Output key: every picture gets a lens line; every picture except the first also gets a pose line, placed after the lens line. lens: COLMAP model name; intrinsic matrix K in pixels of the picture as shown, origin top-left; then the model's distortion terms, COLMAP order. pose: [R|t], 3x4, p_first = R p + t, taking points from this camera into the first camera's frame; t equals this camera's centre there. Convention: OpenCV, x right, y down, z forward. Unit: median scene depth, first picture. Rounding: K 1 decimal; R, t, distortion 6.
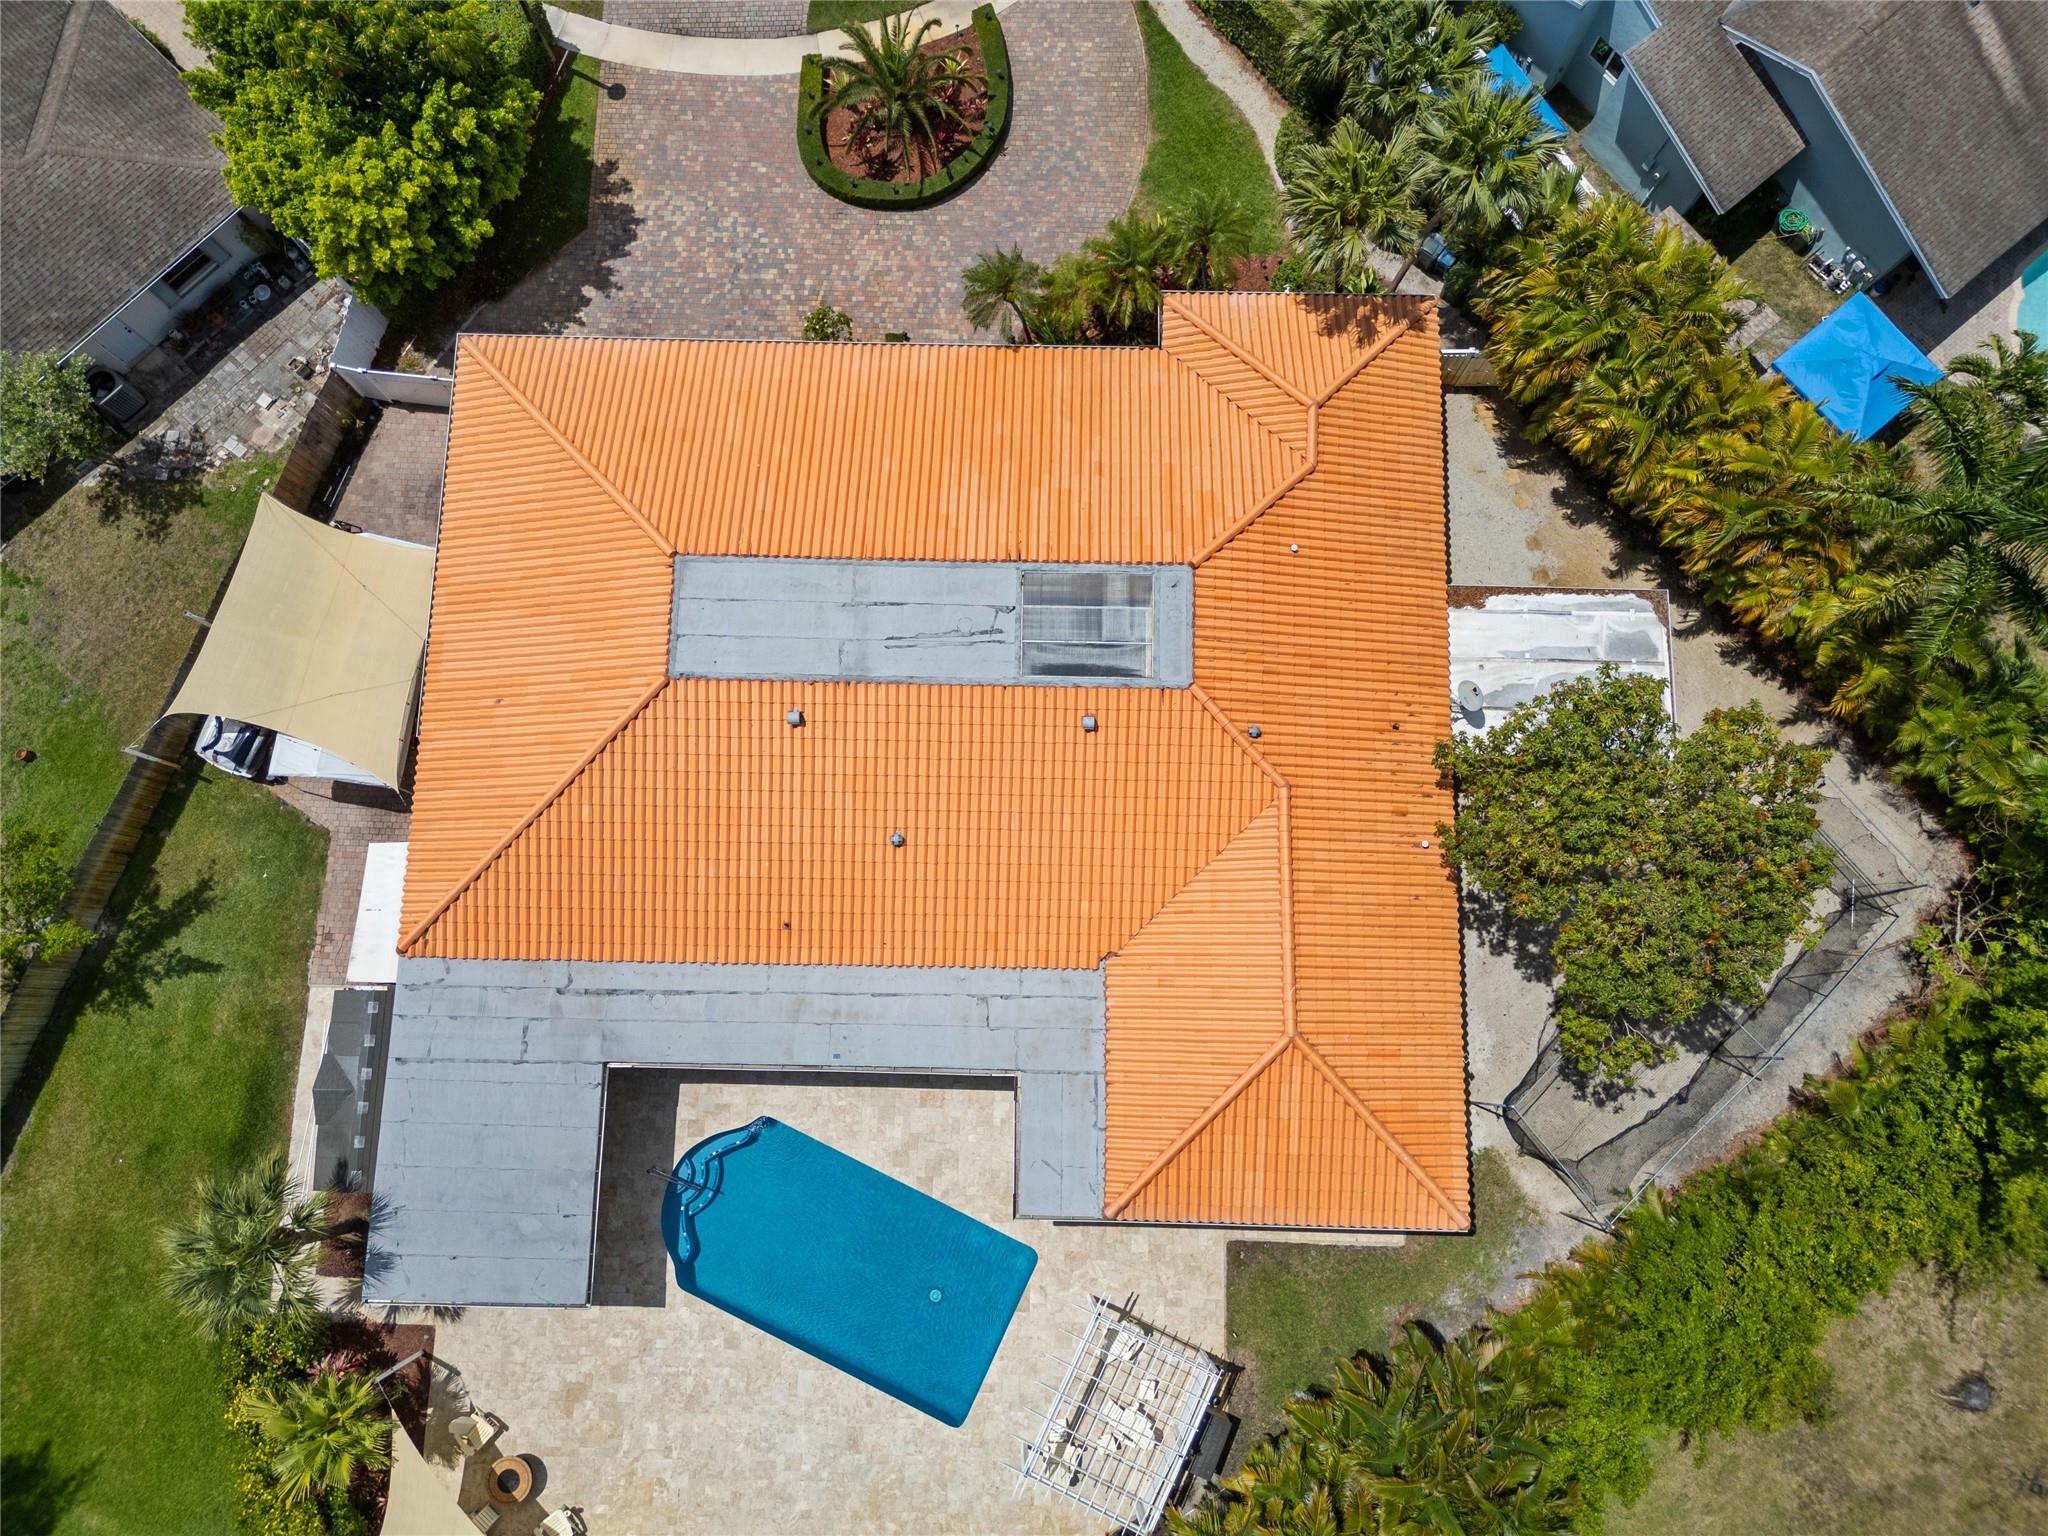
lens RADIAL K [[1435.6, 0, 1017.9], [0, 1435.6, 761.5], [0, 0, 1]] dist [0.060581, -0.049839]
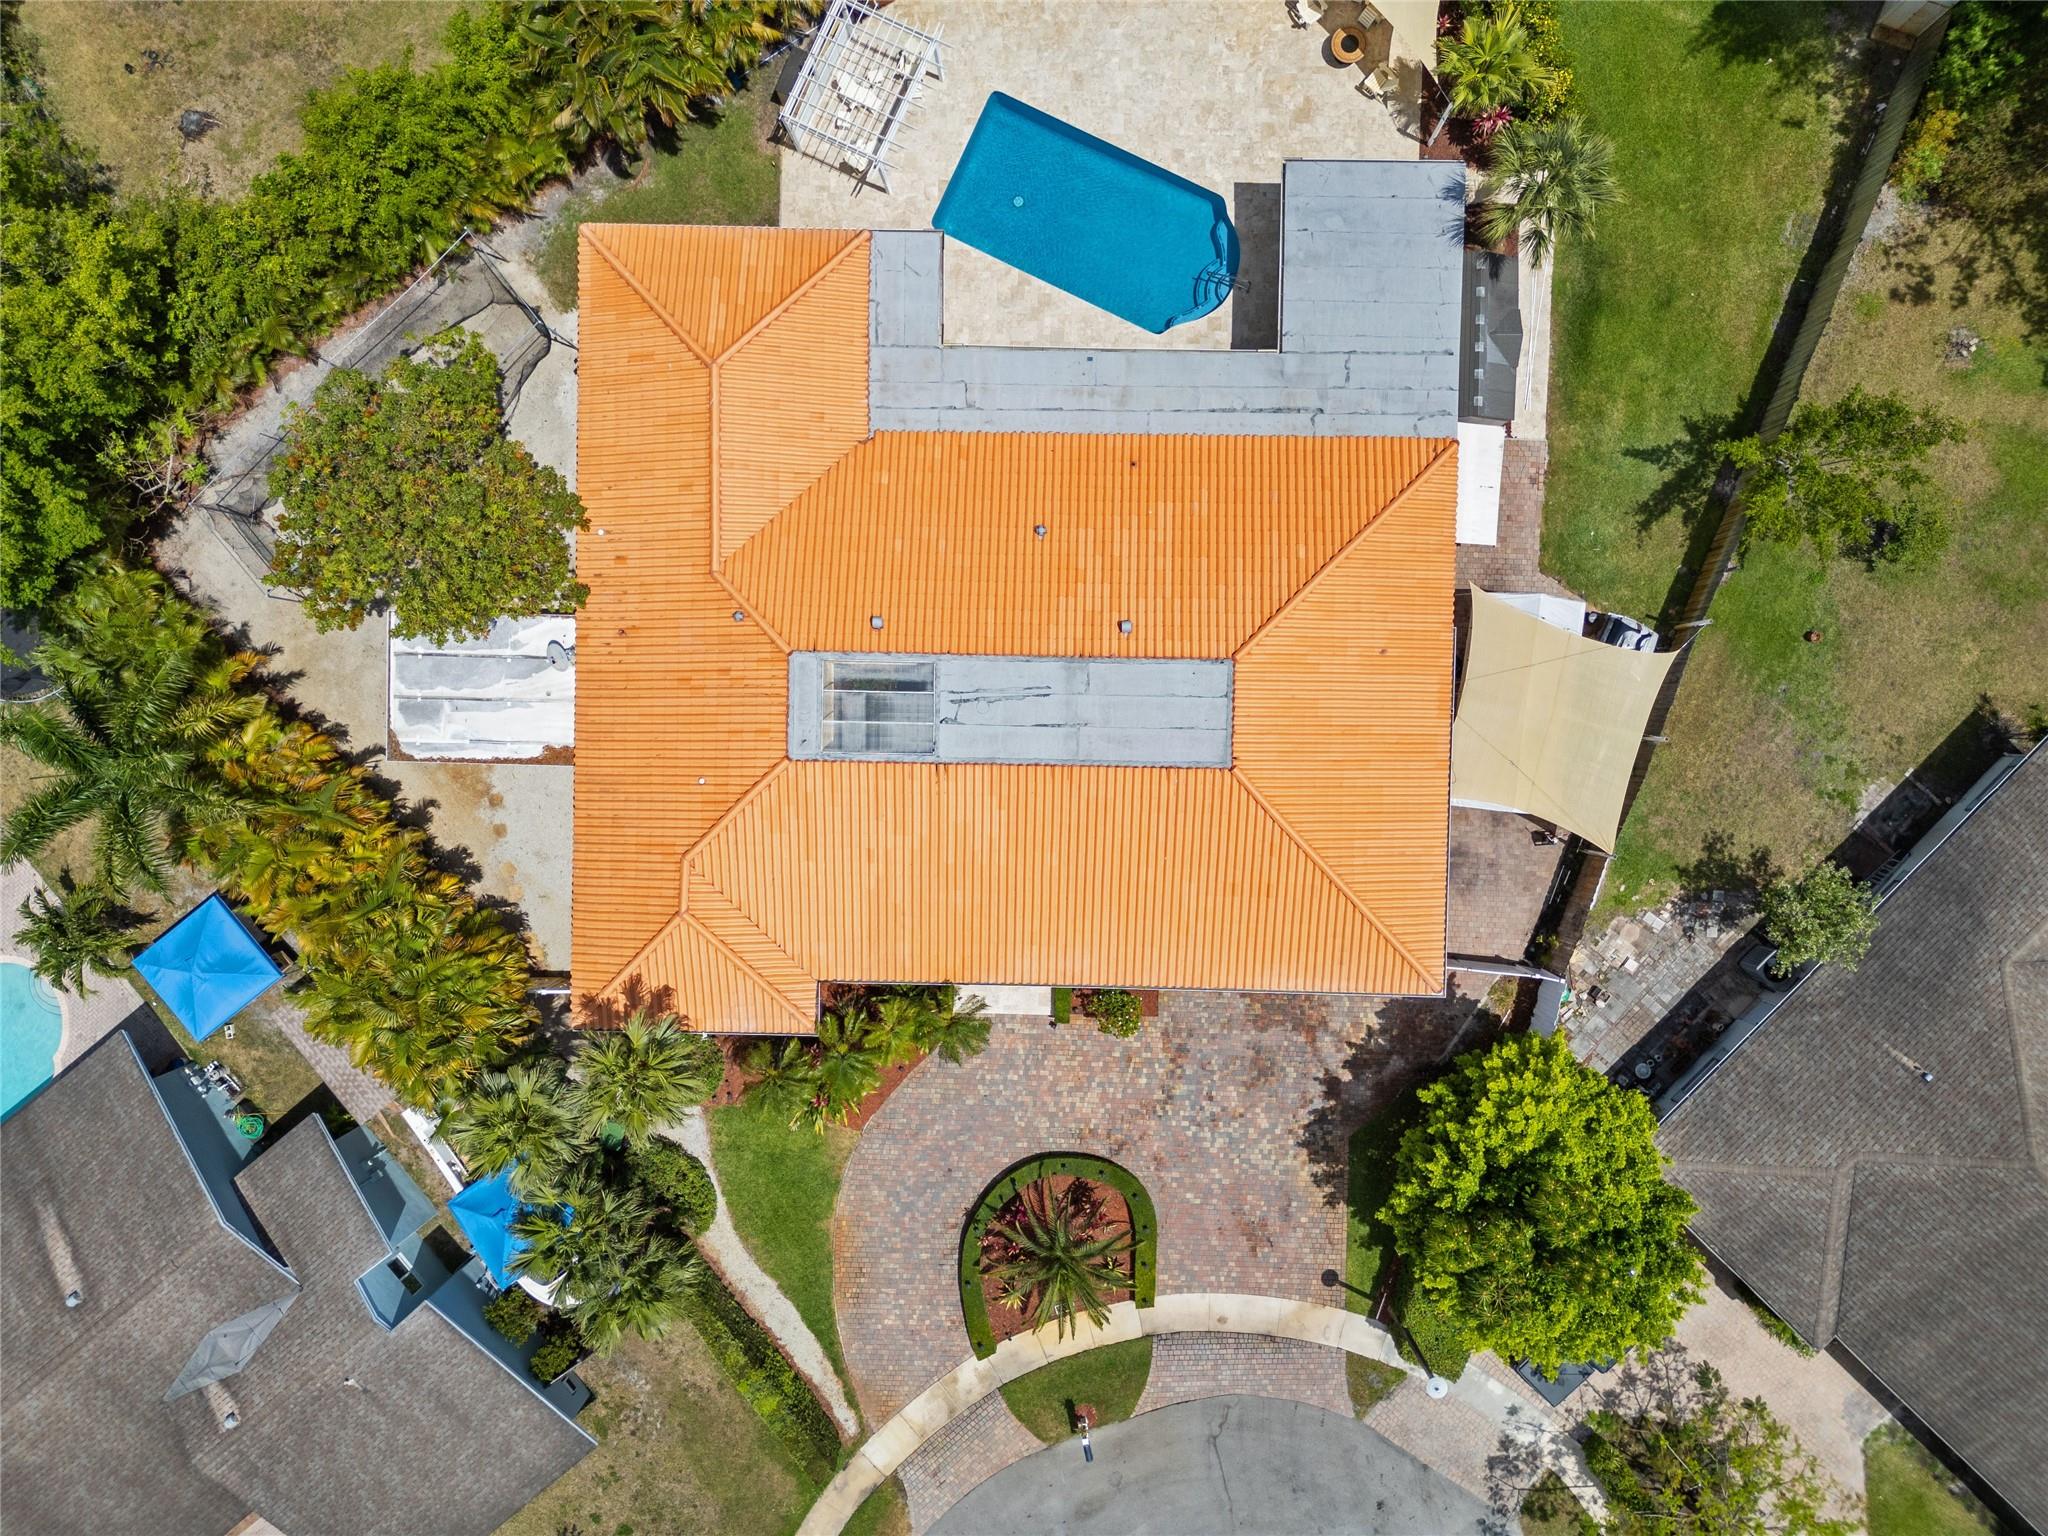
lens RADIAL K [[1435.6, 0, 1025.5], [0, 1435.6, 764.0], [0, 0, 1]] dist [0.060581, -0.049839]
pose [[-0.999721, 0.001927, 0.023541, -0.092653], [0.001981, -0.986314, 0.164866, -0.311447], [0.023537, 0.164866, 0.986035, -0.136311]]
